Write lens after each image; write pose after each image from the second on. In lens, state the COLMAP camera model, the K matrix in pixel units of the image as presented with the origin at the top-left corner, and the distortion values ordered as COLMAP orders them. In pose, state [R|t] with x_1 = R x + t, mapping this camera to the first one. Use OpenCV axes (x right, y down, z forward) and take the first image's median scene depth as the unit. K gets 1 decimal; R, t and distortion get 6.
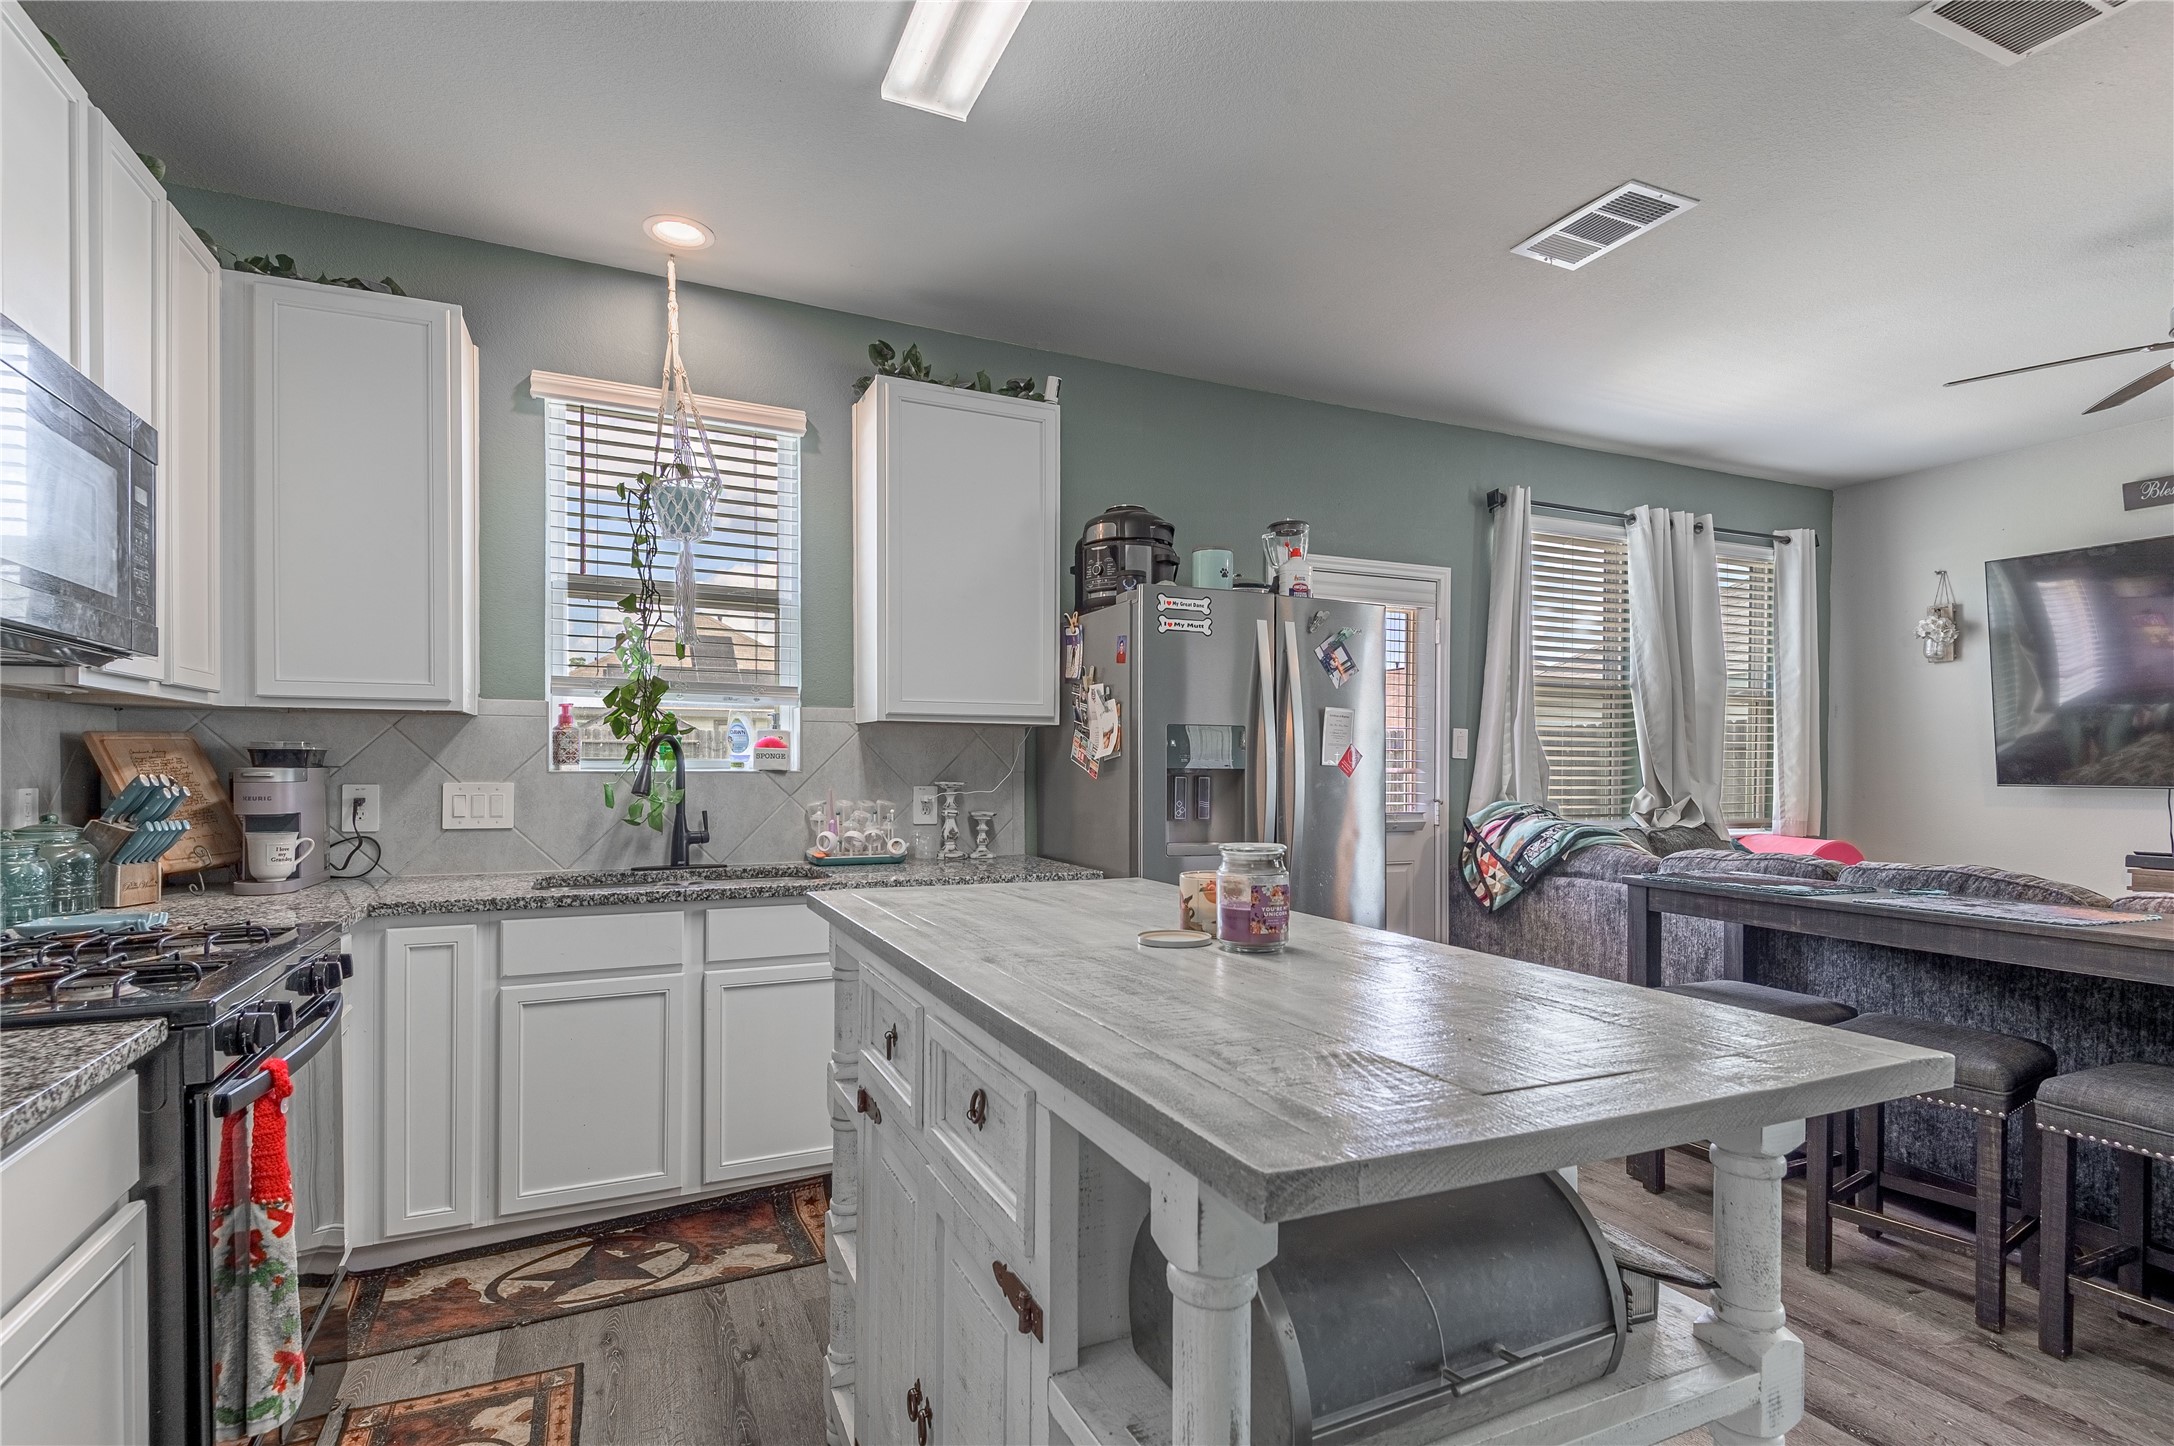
lens RADIAL K [[1004.1, 0, 1027.5], [0, 1004.1, 772.8], [0, 0, 1]] dist [-0.016917, -0.005216]
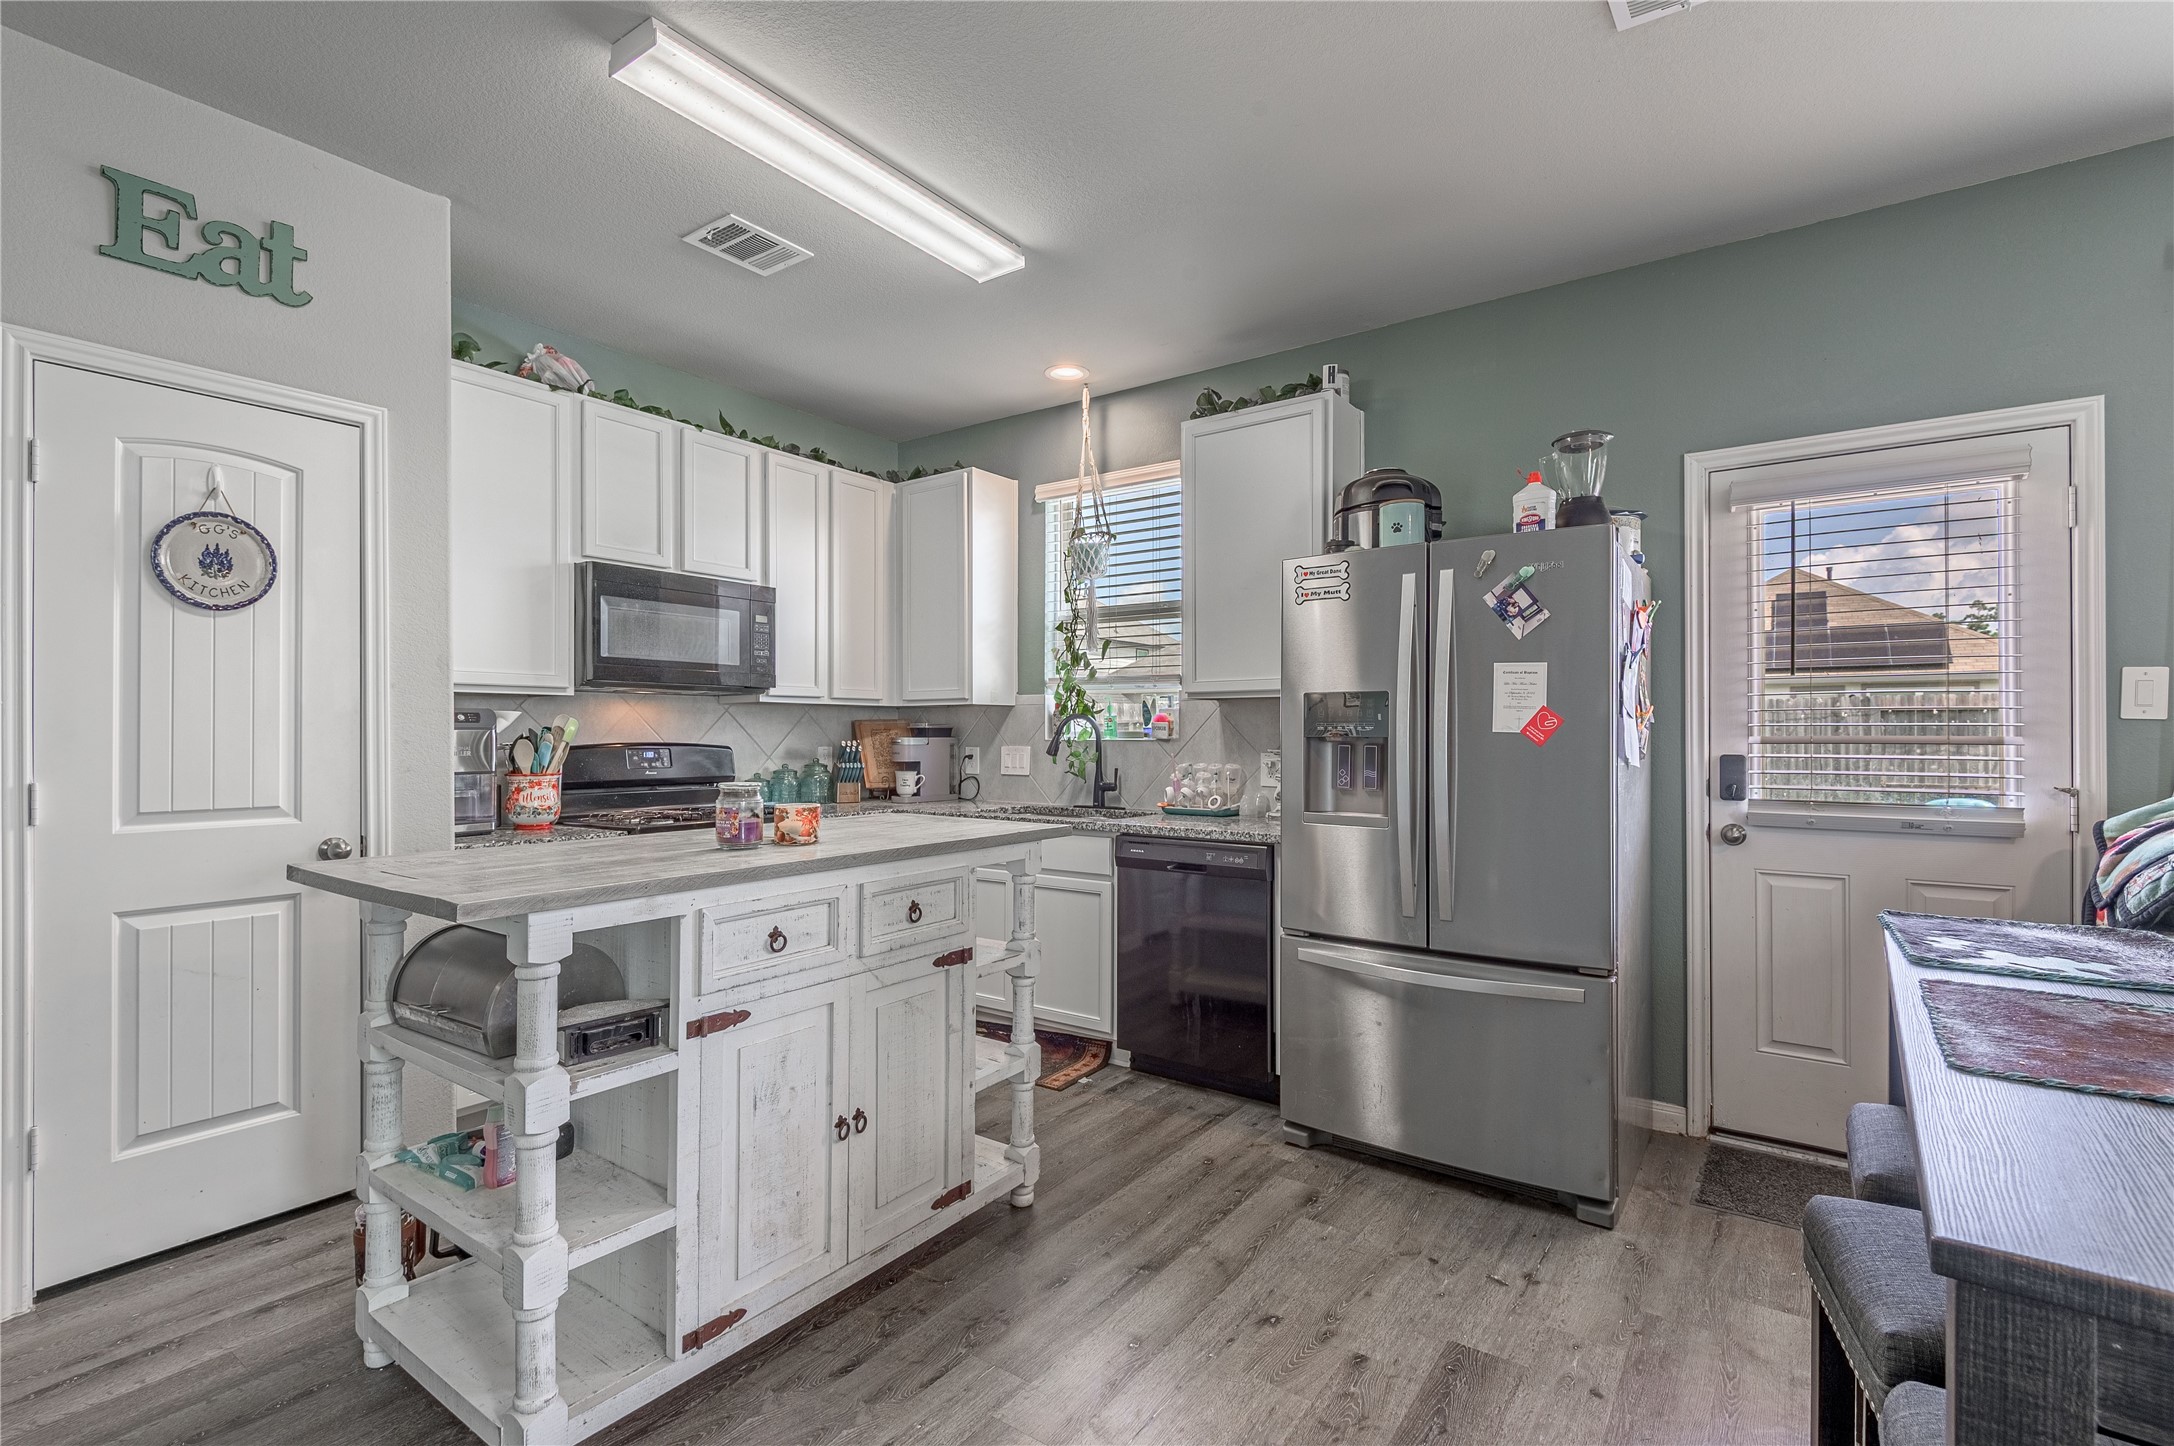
lens RADIAL K [[1004.1, 0, 1097.4], [0, 1004.1, 726.9], [0, 0, 1]] dist [-0.016917, -0.005216]
pose [[0.489998, -0.013342, -0.871621, 0.902067], [-0.007829, 0.999775, -0.019705, 0.008551], [0.871688, 0.016479, 0.489784, 0.303297]]
